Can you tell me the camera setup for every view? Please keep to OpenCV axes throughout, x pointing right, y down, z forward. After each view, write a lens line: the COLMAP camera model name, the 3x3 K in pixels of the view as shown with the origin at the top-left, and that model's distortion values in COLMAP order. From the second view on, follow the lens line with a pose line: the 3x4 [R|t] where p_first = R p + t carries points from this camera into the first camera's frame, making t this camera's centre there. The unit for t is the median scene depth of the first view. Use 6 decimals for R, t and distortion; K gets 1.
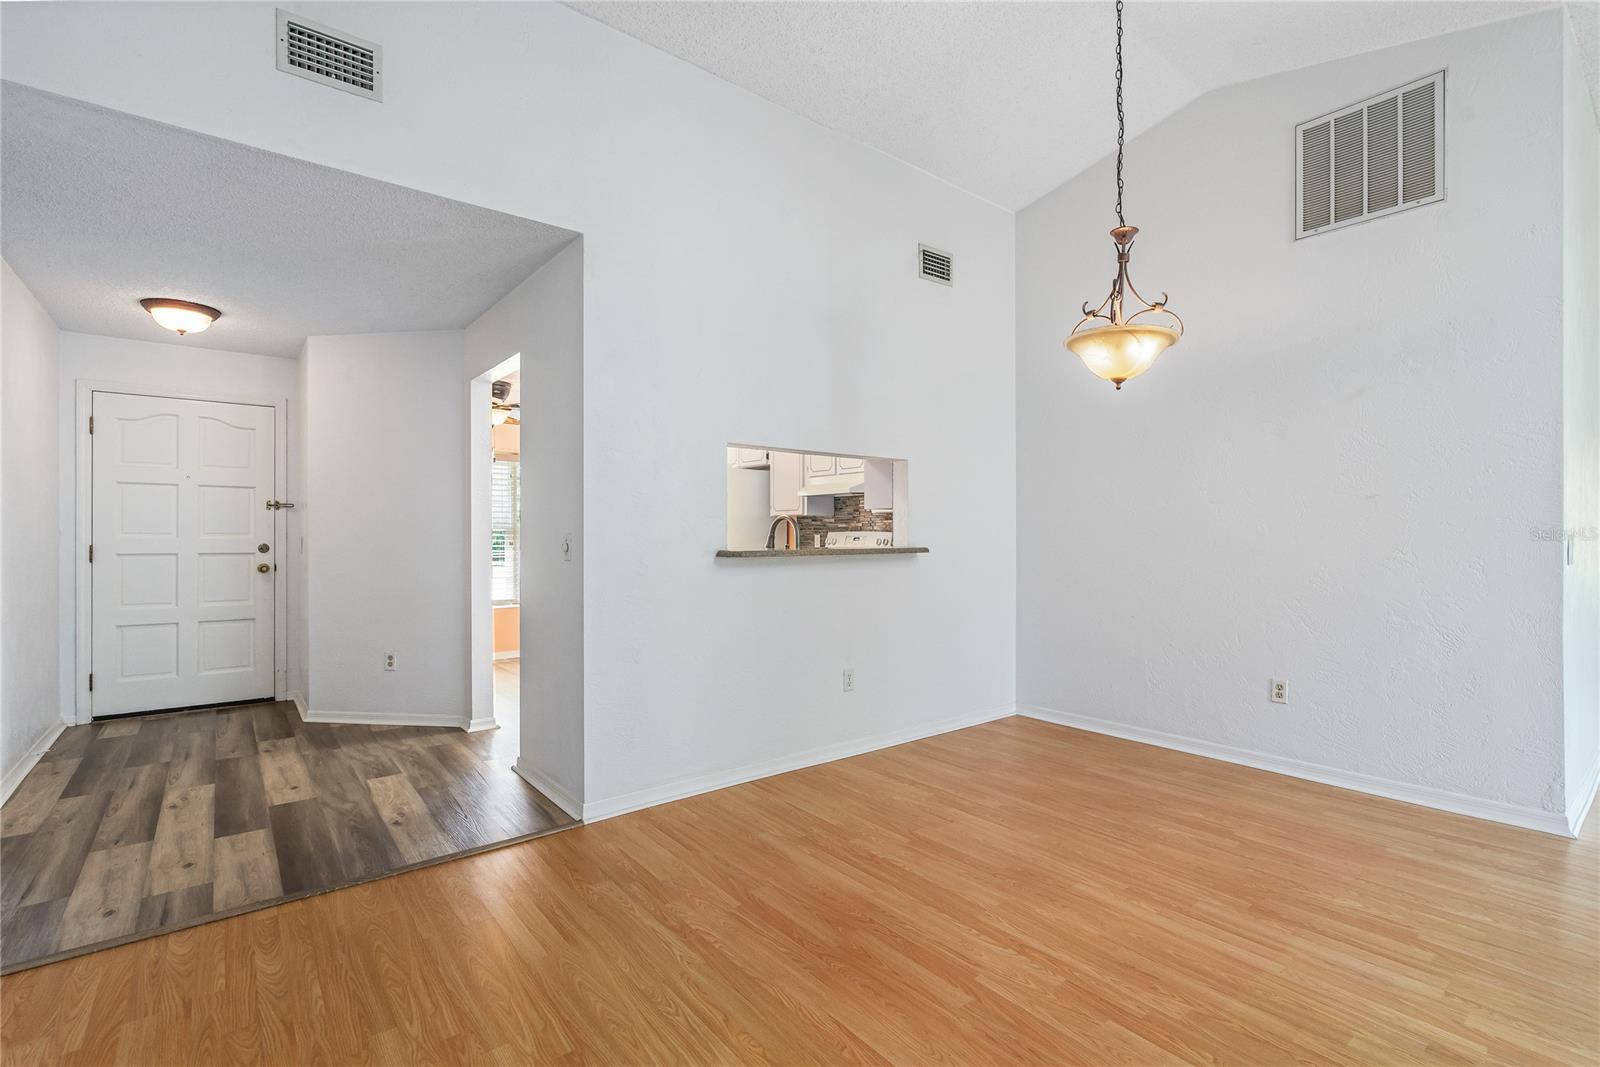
lens RADIAL K [[739.6, 0, 799.0], [0, 739.6, 537.0], [0, 0, 1]] dist [-0.010871, 0.003051]
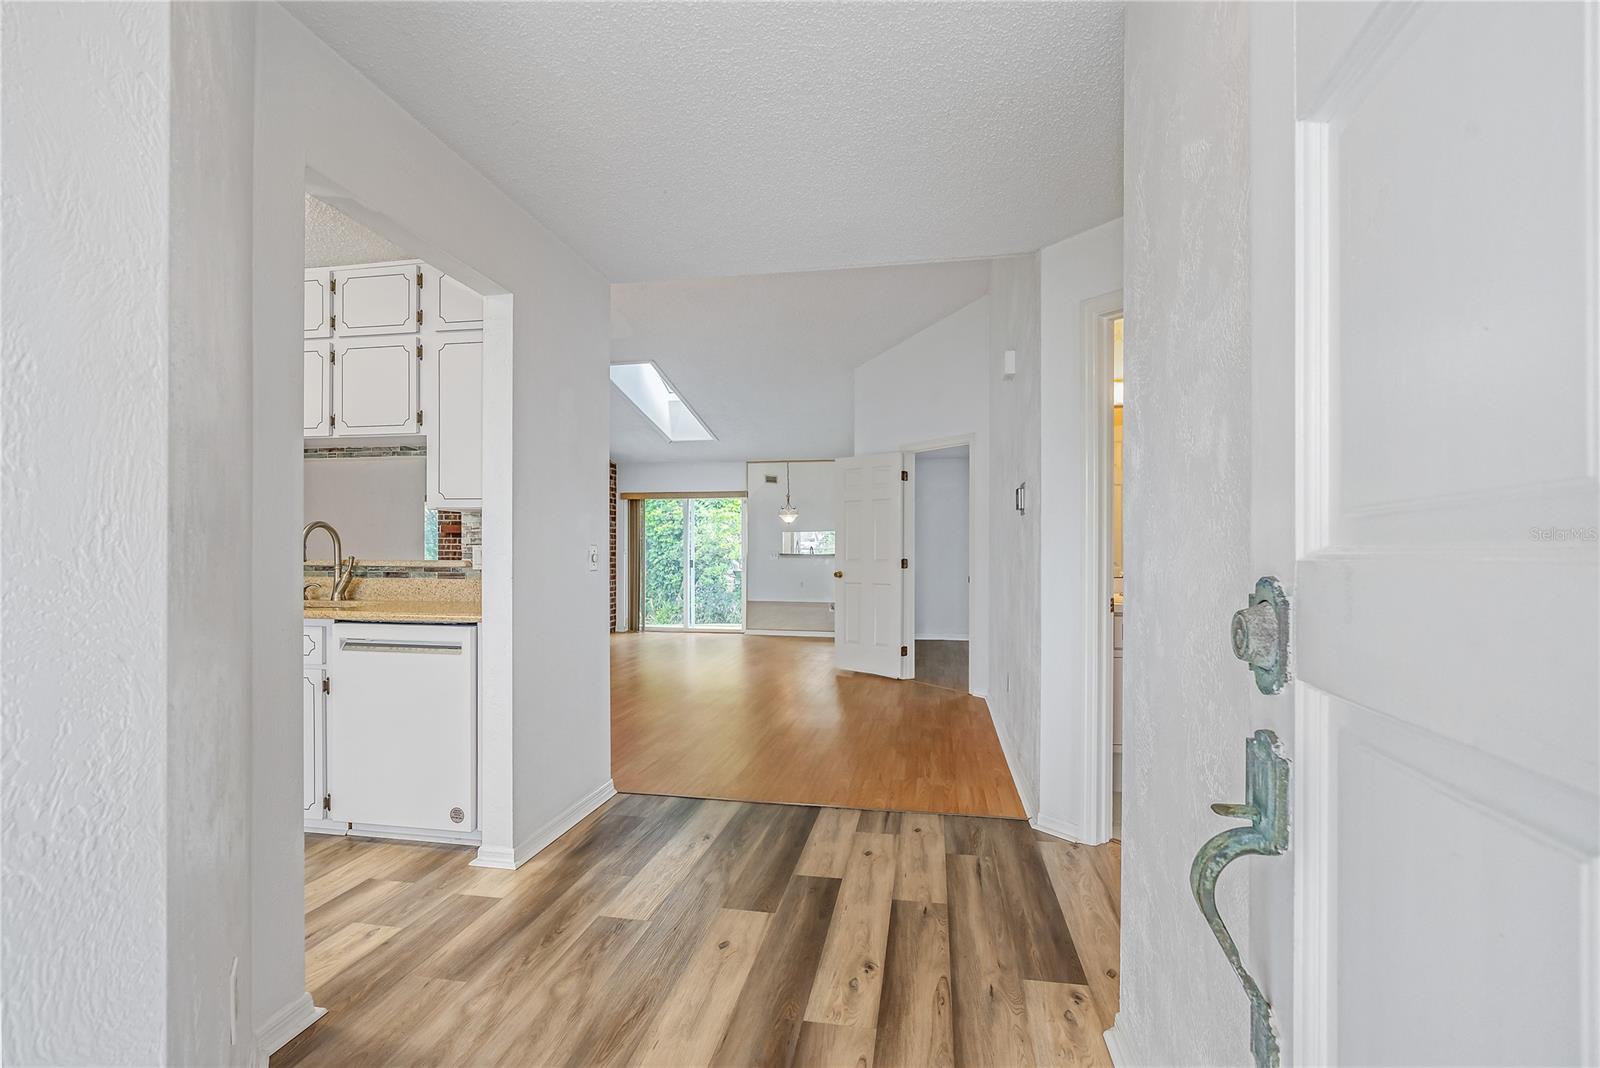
lens RADIAL K [[739.6, 0, 803.0], [0, 739.6, 544.9], [0, 0, 1]] dist [-0.010871, 0.003051]
pose [[-0.666003, 0.001346, 0.745948, -1.460145], [-0.003837, 0.999979, -0.005230, -0.003496], [-0.745939, -0.006346, -0.665984, 1.662188]]
